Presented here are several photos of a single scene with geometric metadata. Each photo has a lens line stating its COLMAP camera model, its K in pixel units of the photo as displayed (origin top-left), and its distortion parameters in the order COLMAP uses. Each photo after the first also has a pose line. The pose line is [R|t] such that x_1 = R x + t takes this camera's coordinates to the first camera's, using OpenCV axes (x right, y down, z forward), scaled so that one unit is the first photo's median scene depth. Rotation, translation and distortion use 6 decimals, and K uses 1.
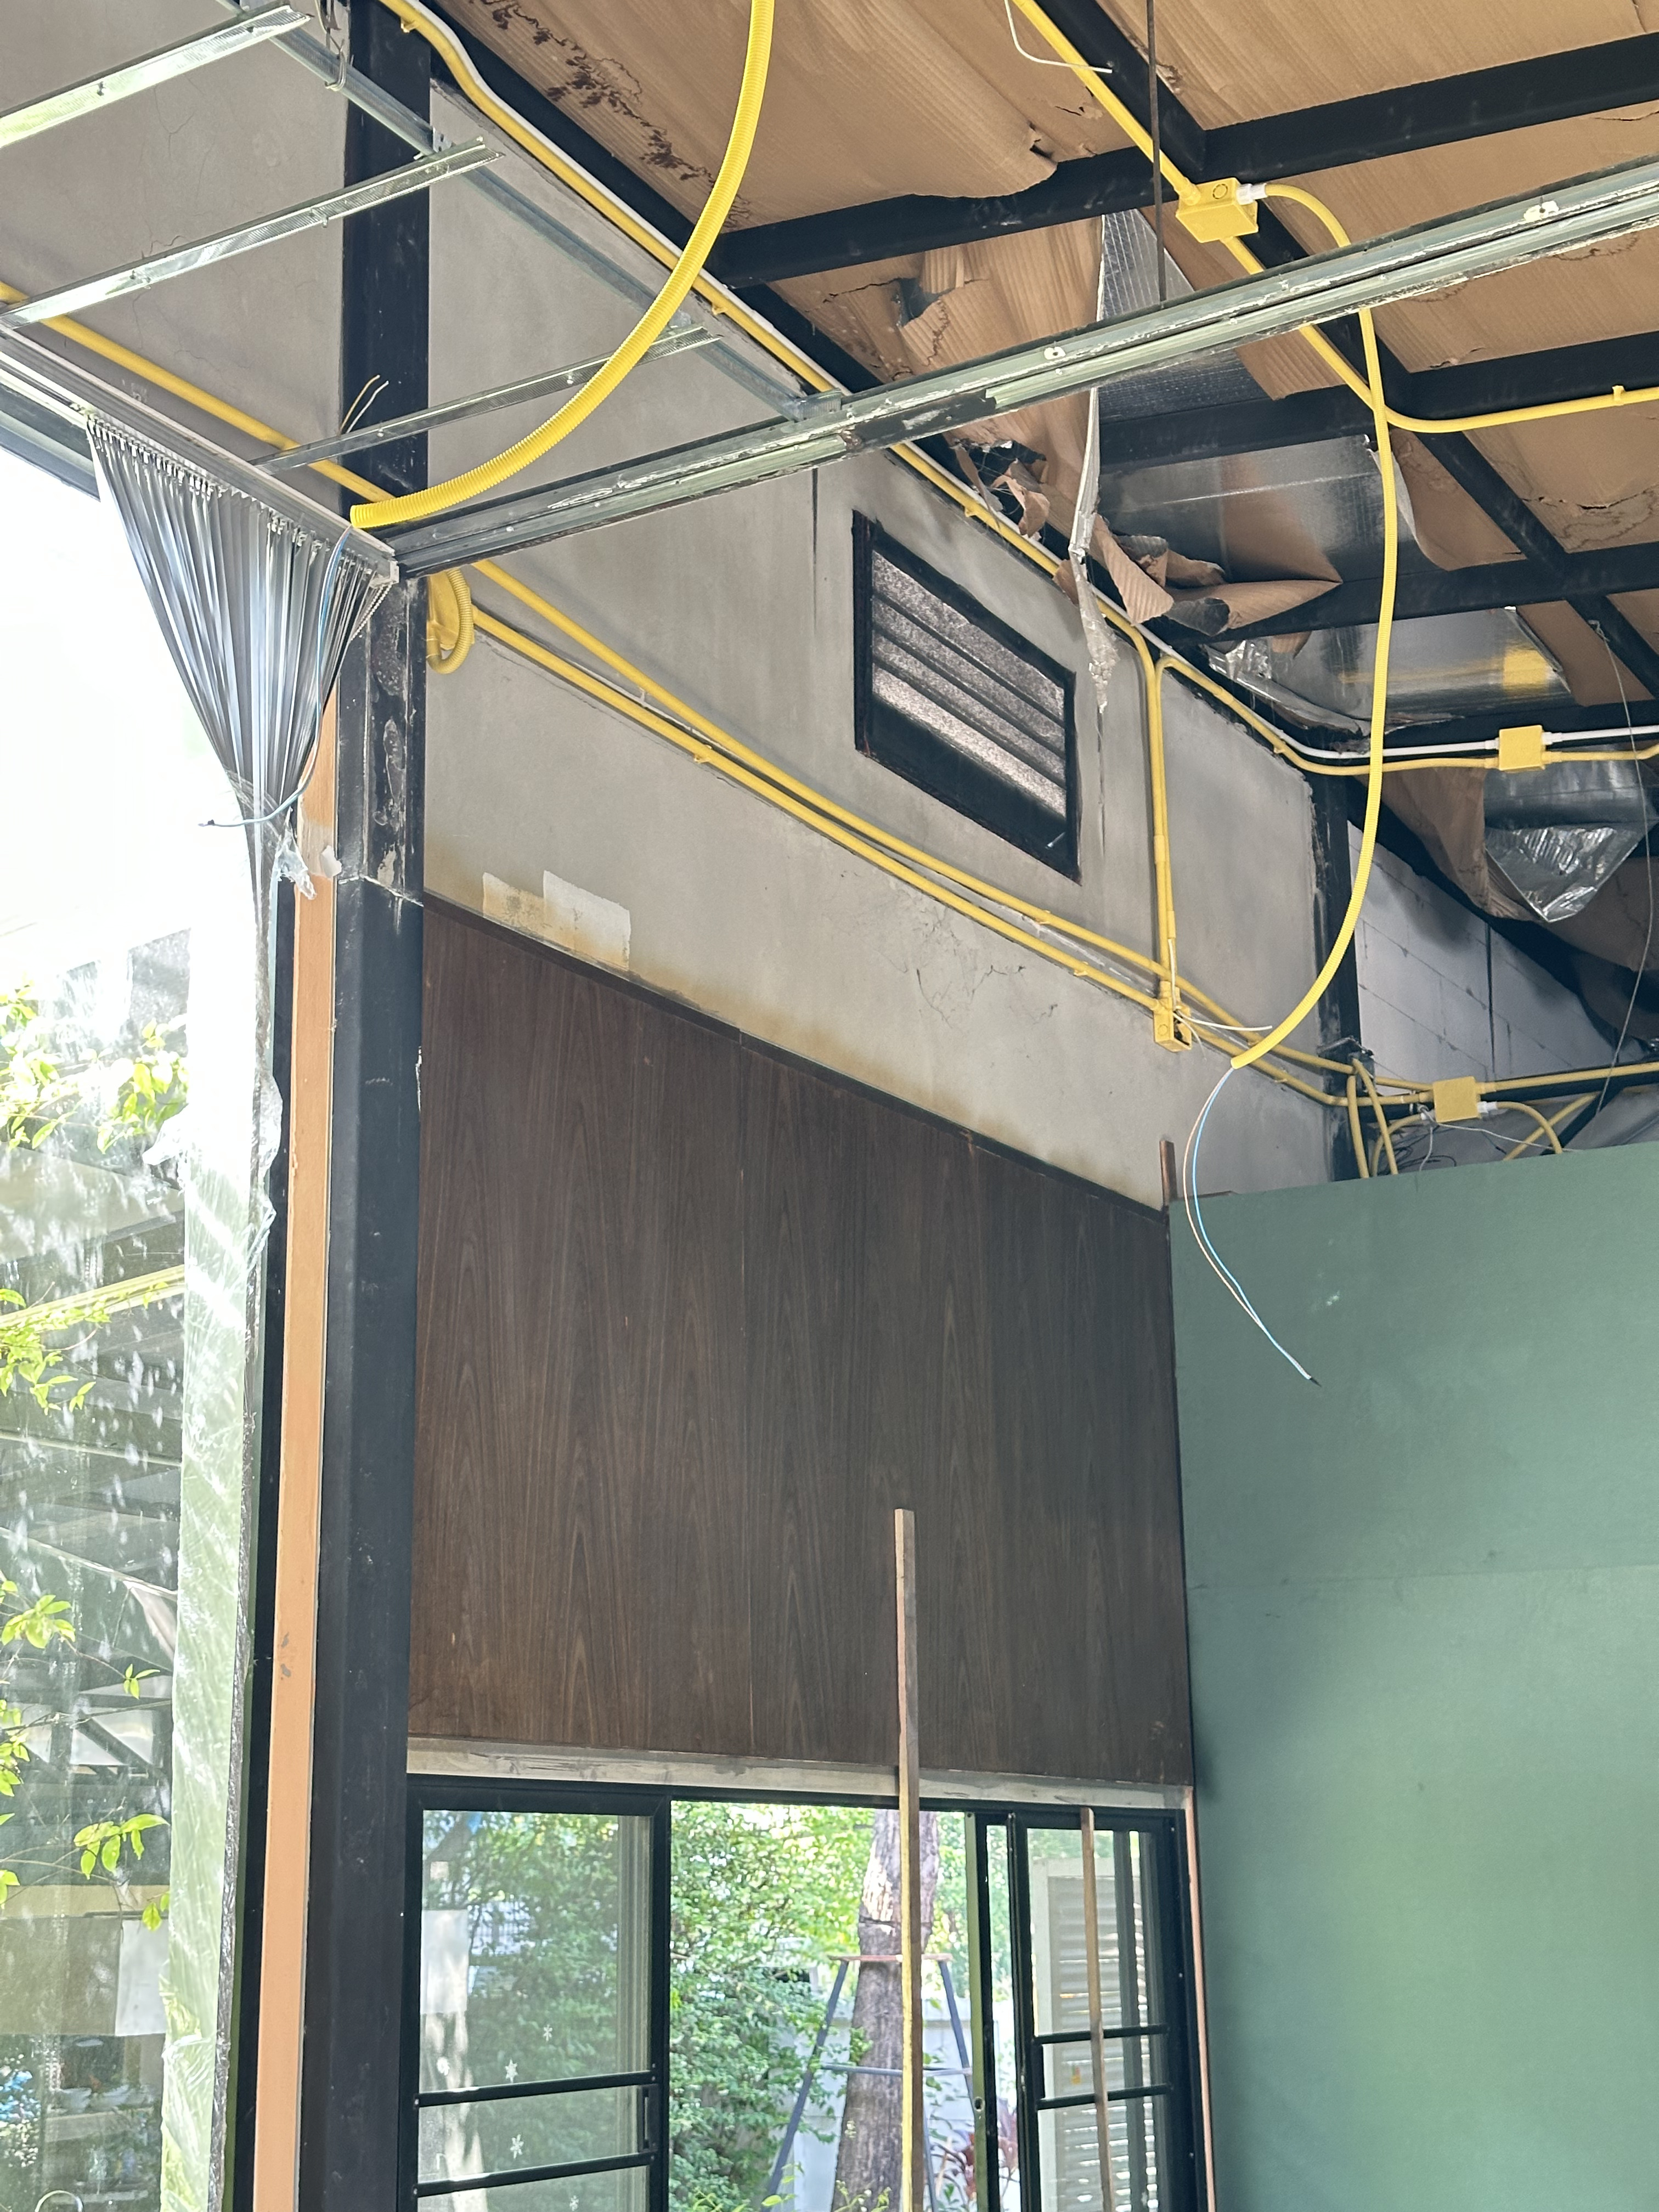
lens RADIAL K [[3087.9, 0, 800.7], [0, 3087.9, 1121.6], [0, 0, 1]] dist [0.140634, 0.000000]
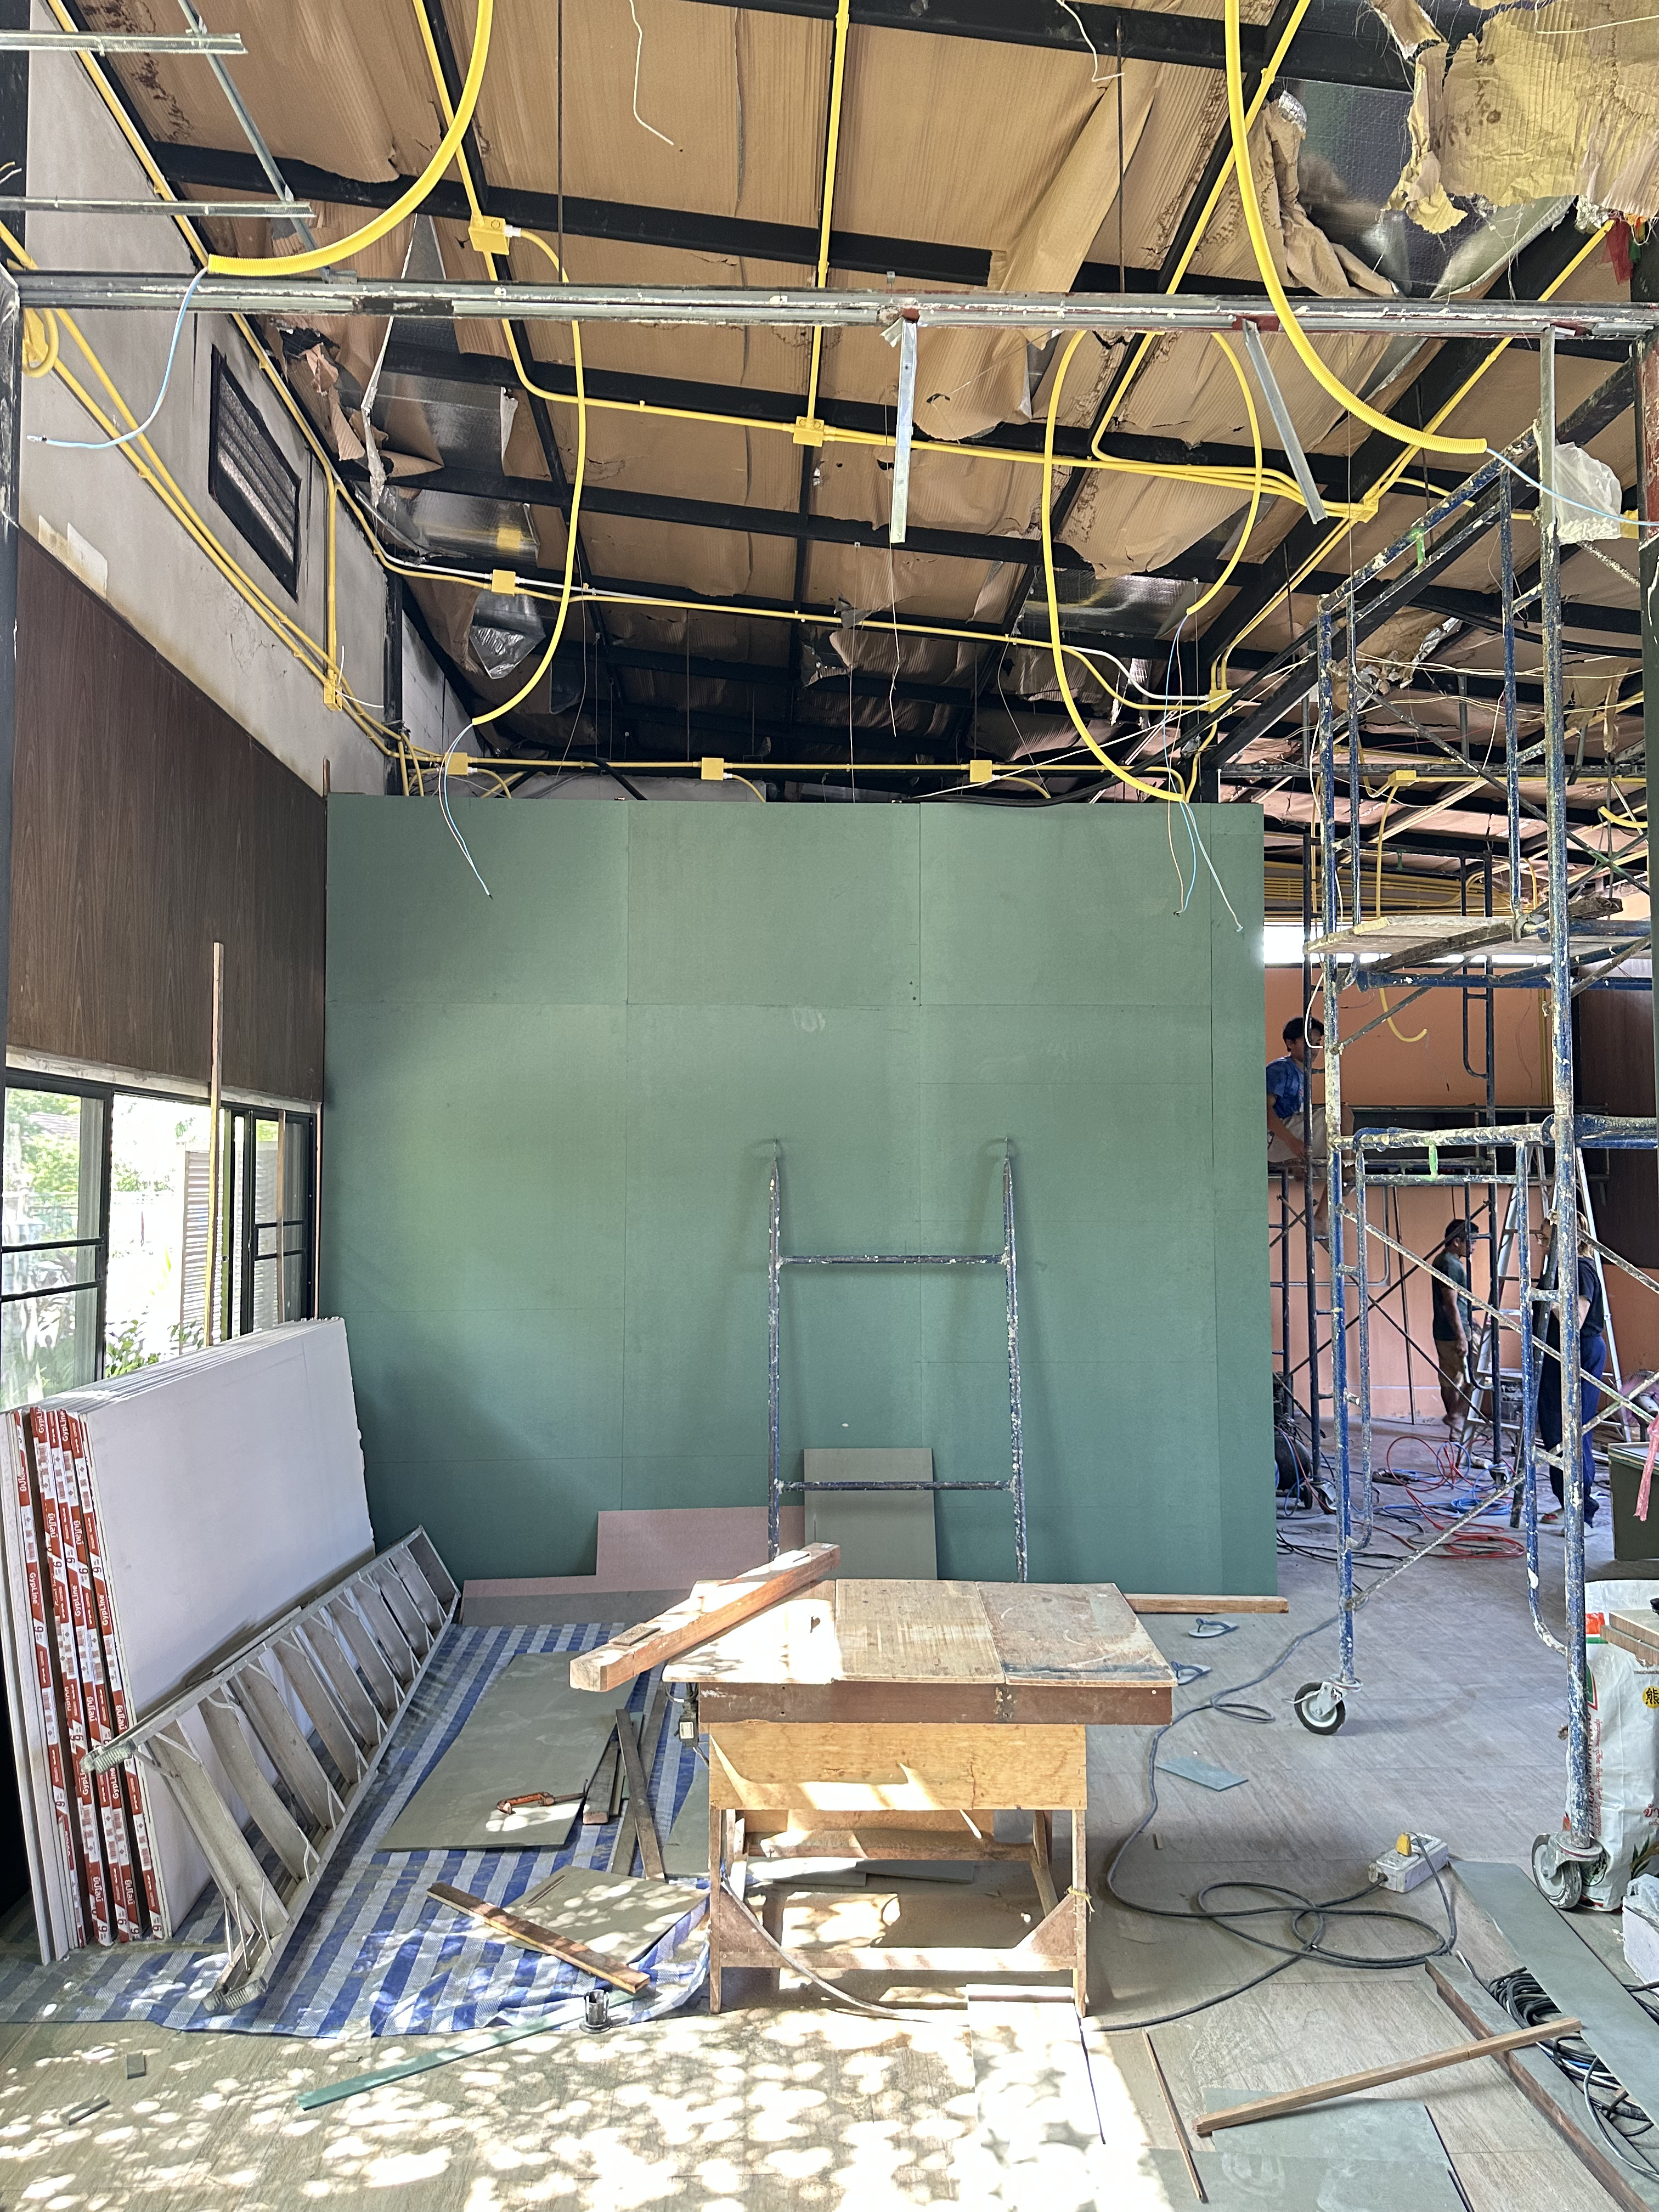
lens RADIAL K [[1549.7, 0, 812.5], [0, 1549.7, 1095.9], [0, 0, 1]] dist [0.083570, -0.105915]
pose [[0.838224, 0.041620, 0.543736, -0.155014], [-0.142640, 0.979103, 0.144949, 0.029496], [-0.526341, -0.199058, 0.826645, 0.052091]]
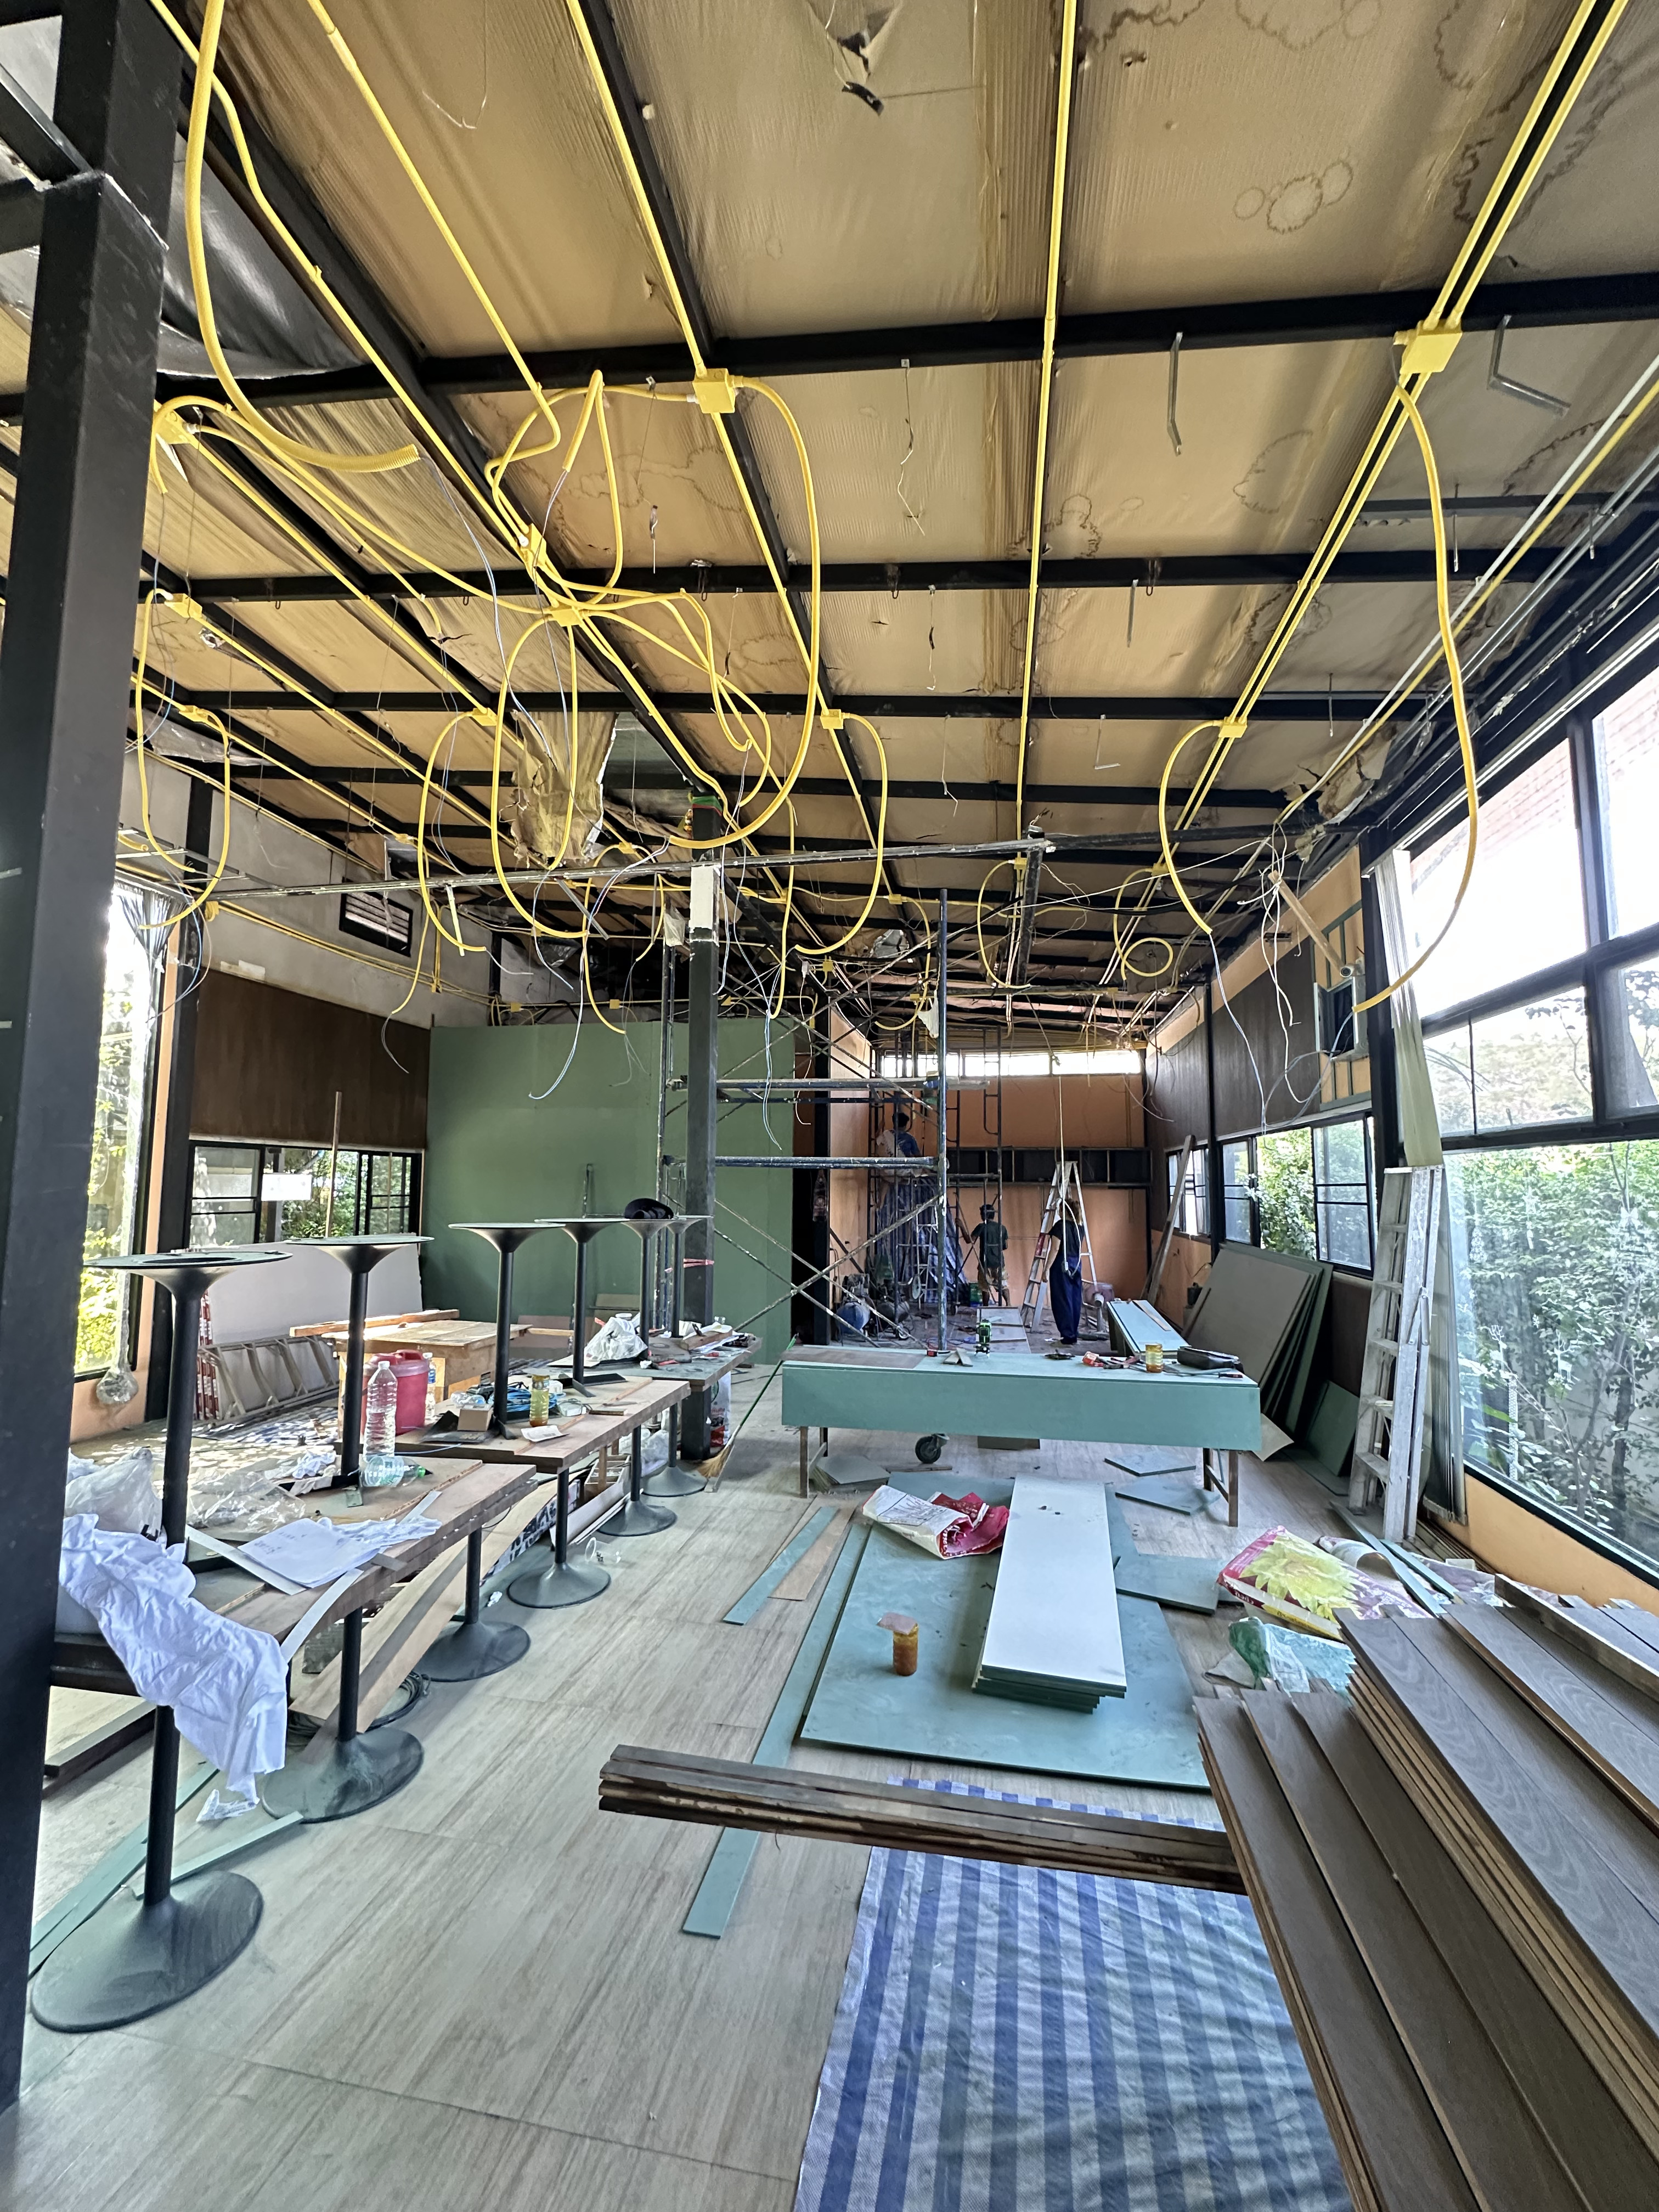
lens RADIAL K [[882.8, 0, 831.1], [0, 882.8, 1105.9], [0, 0, 1]] dist [-0.002197, 0.000333]
pose [[0.939154, 0.050588, 0.339752, 0.271285], [-0.102148, 0.985480, 0.135625, -0.112513], [-0.327958, -0.162078, 0.930685, -0.520102]]
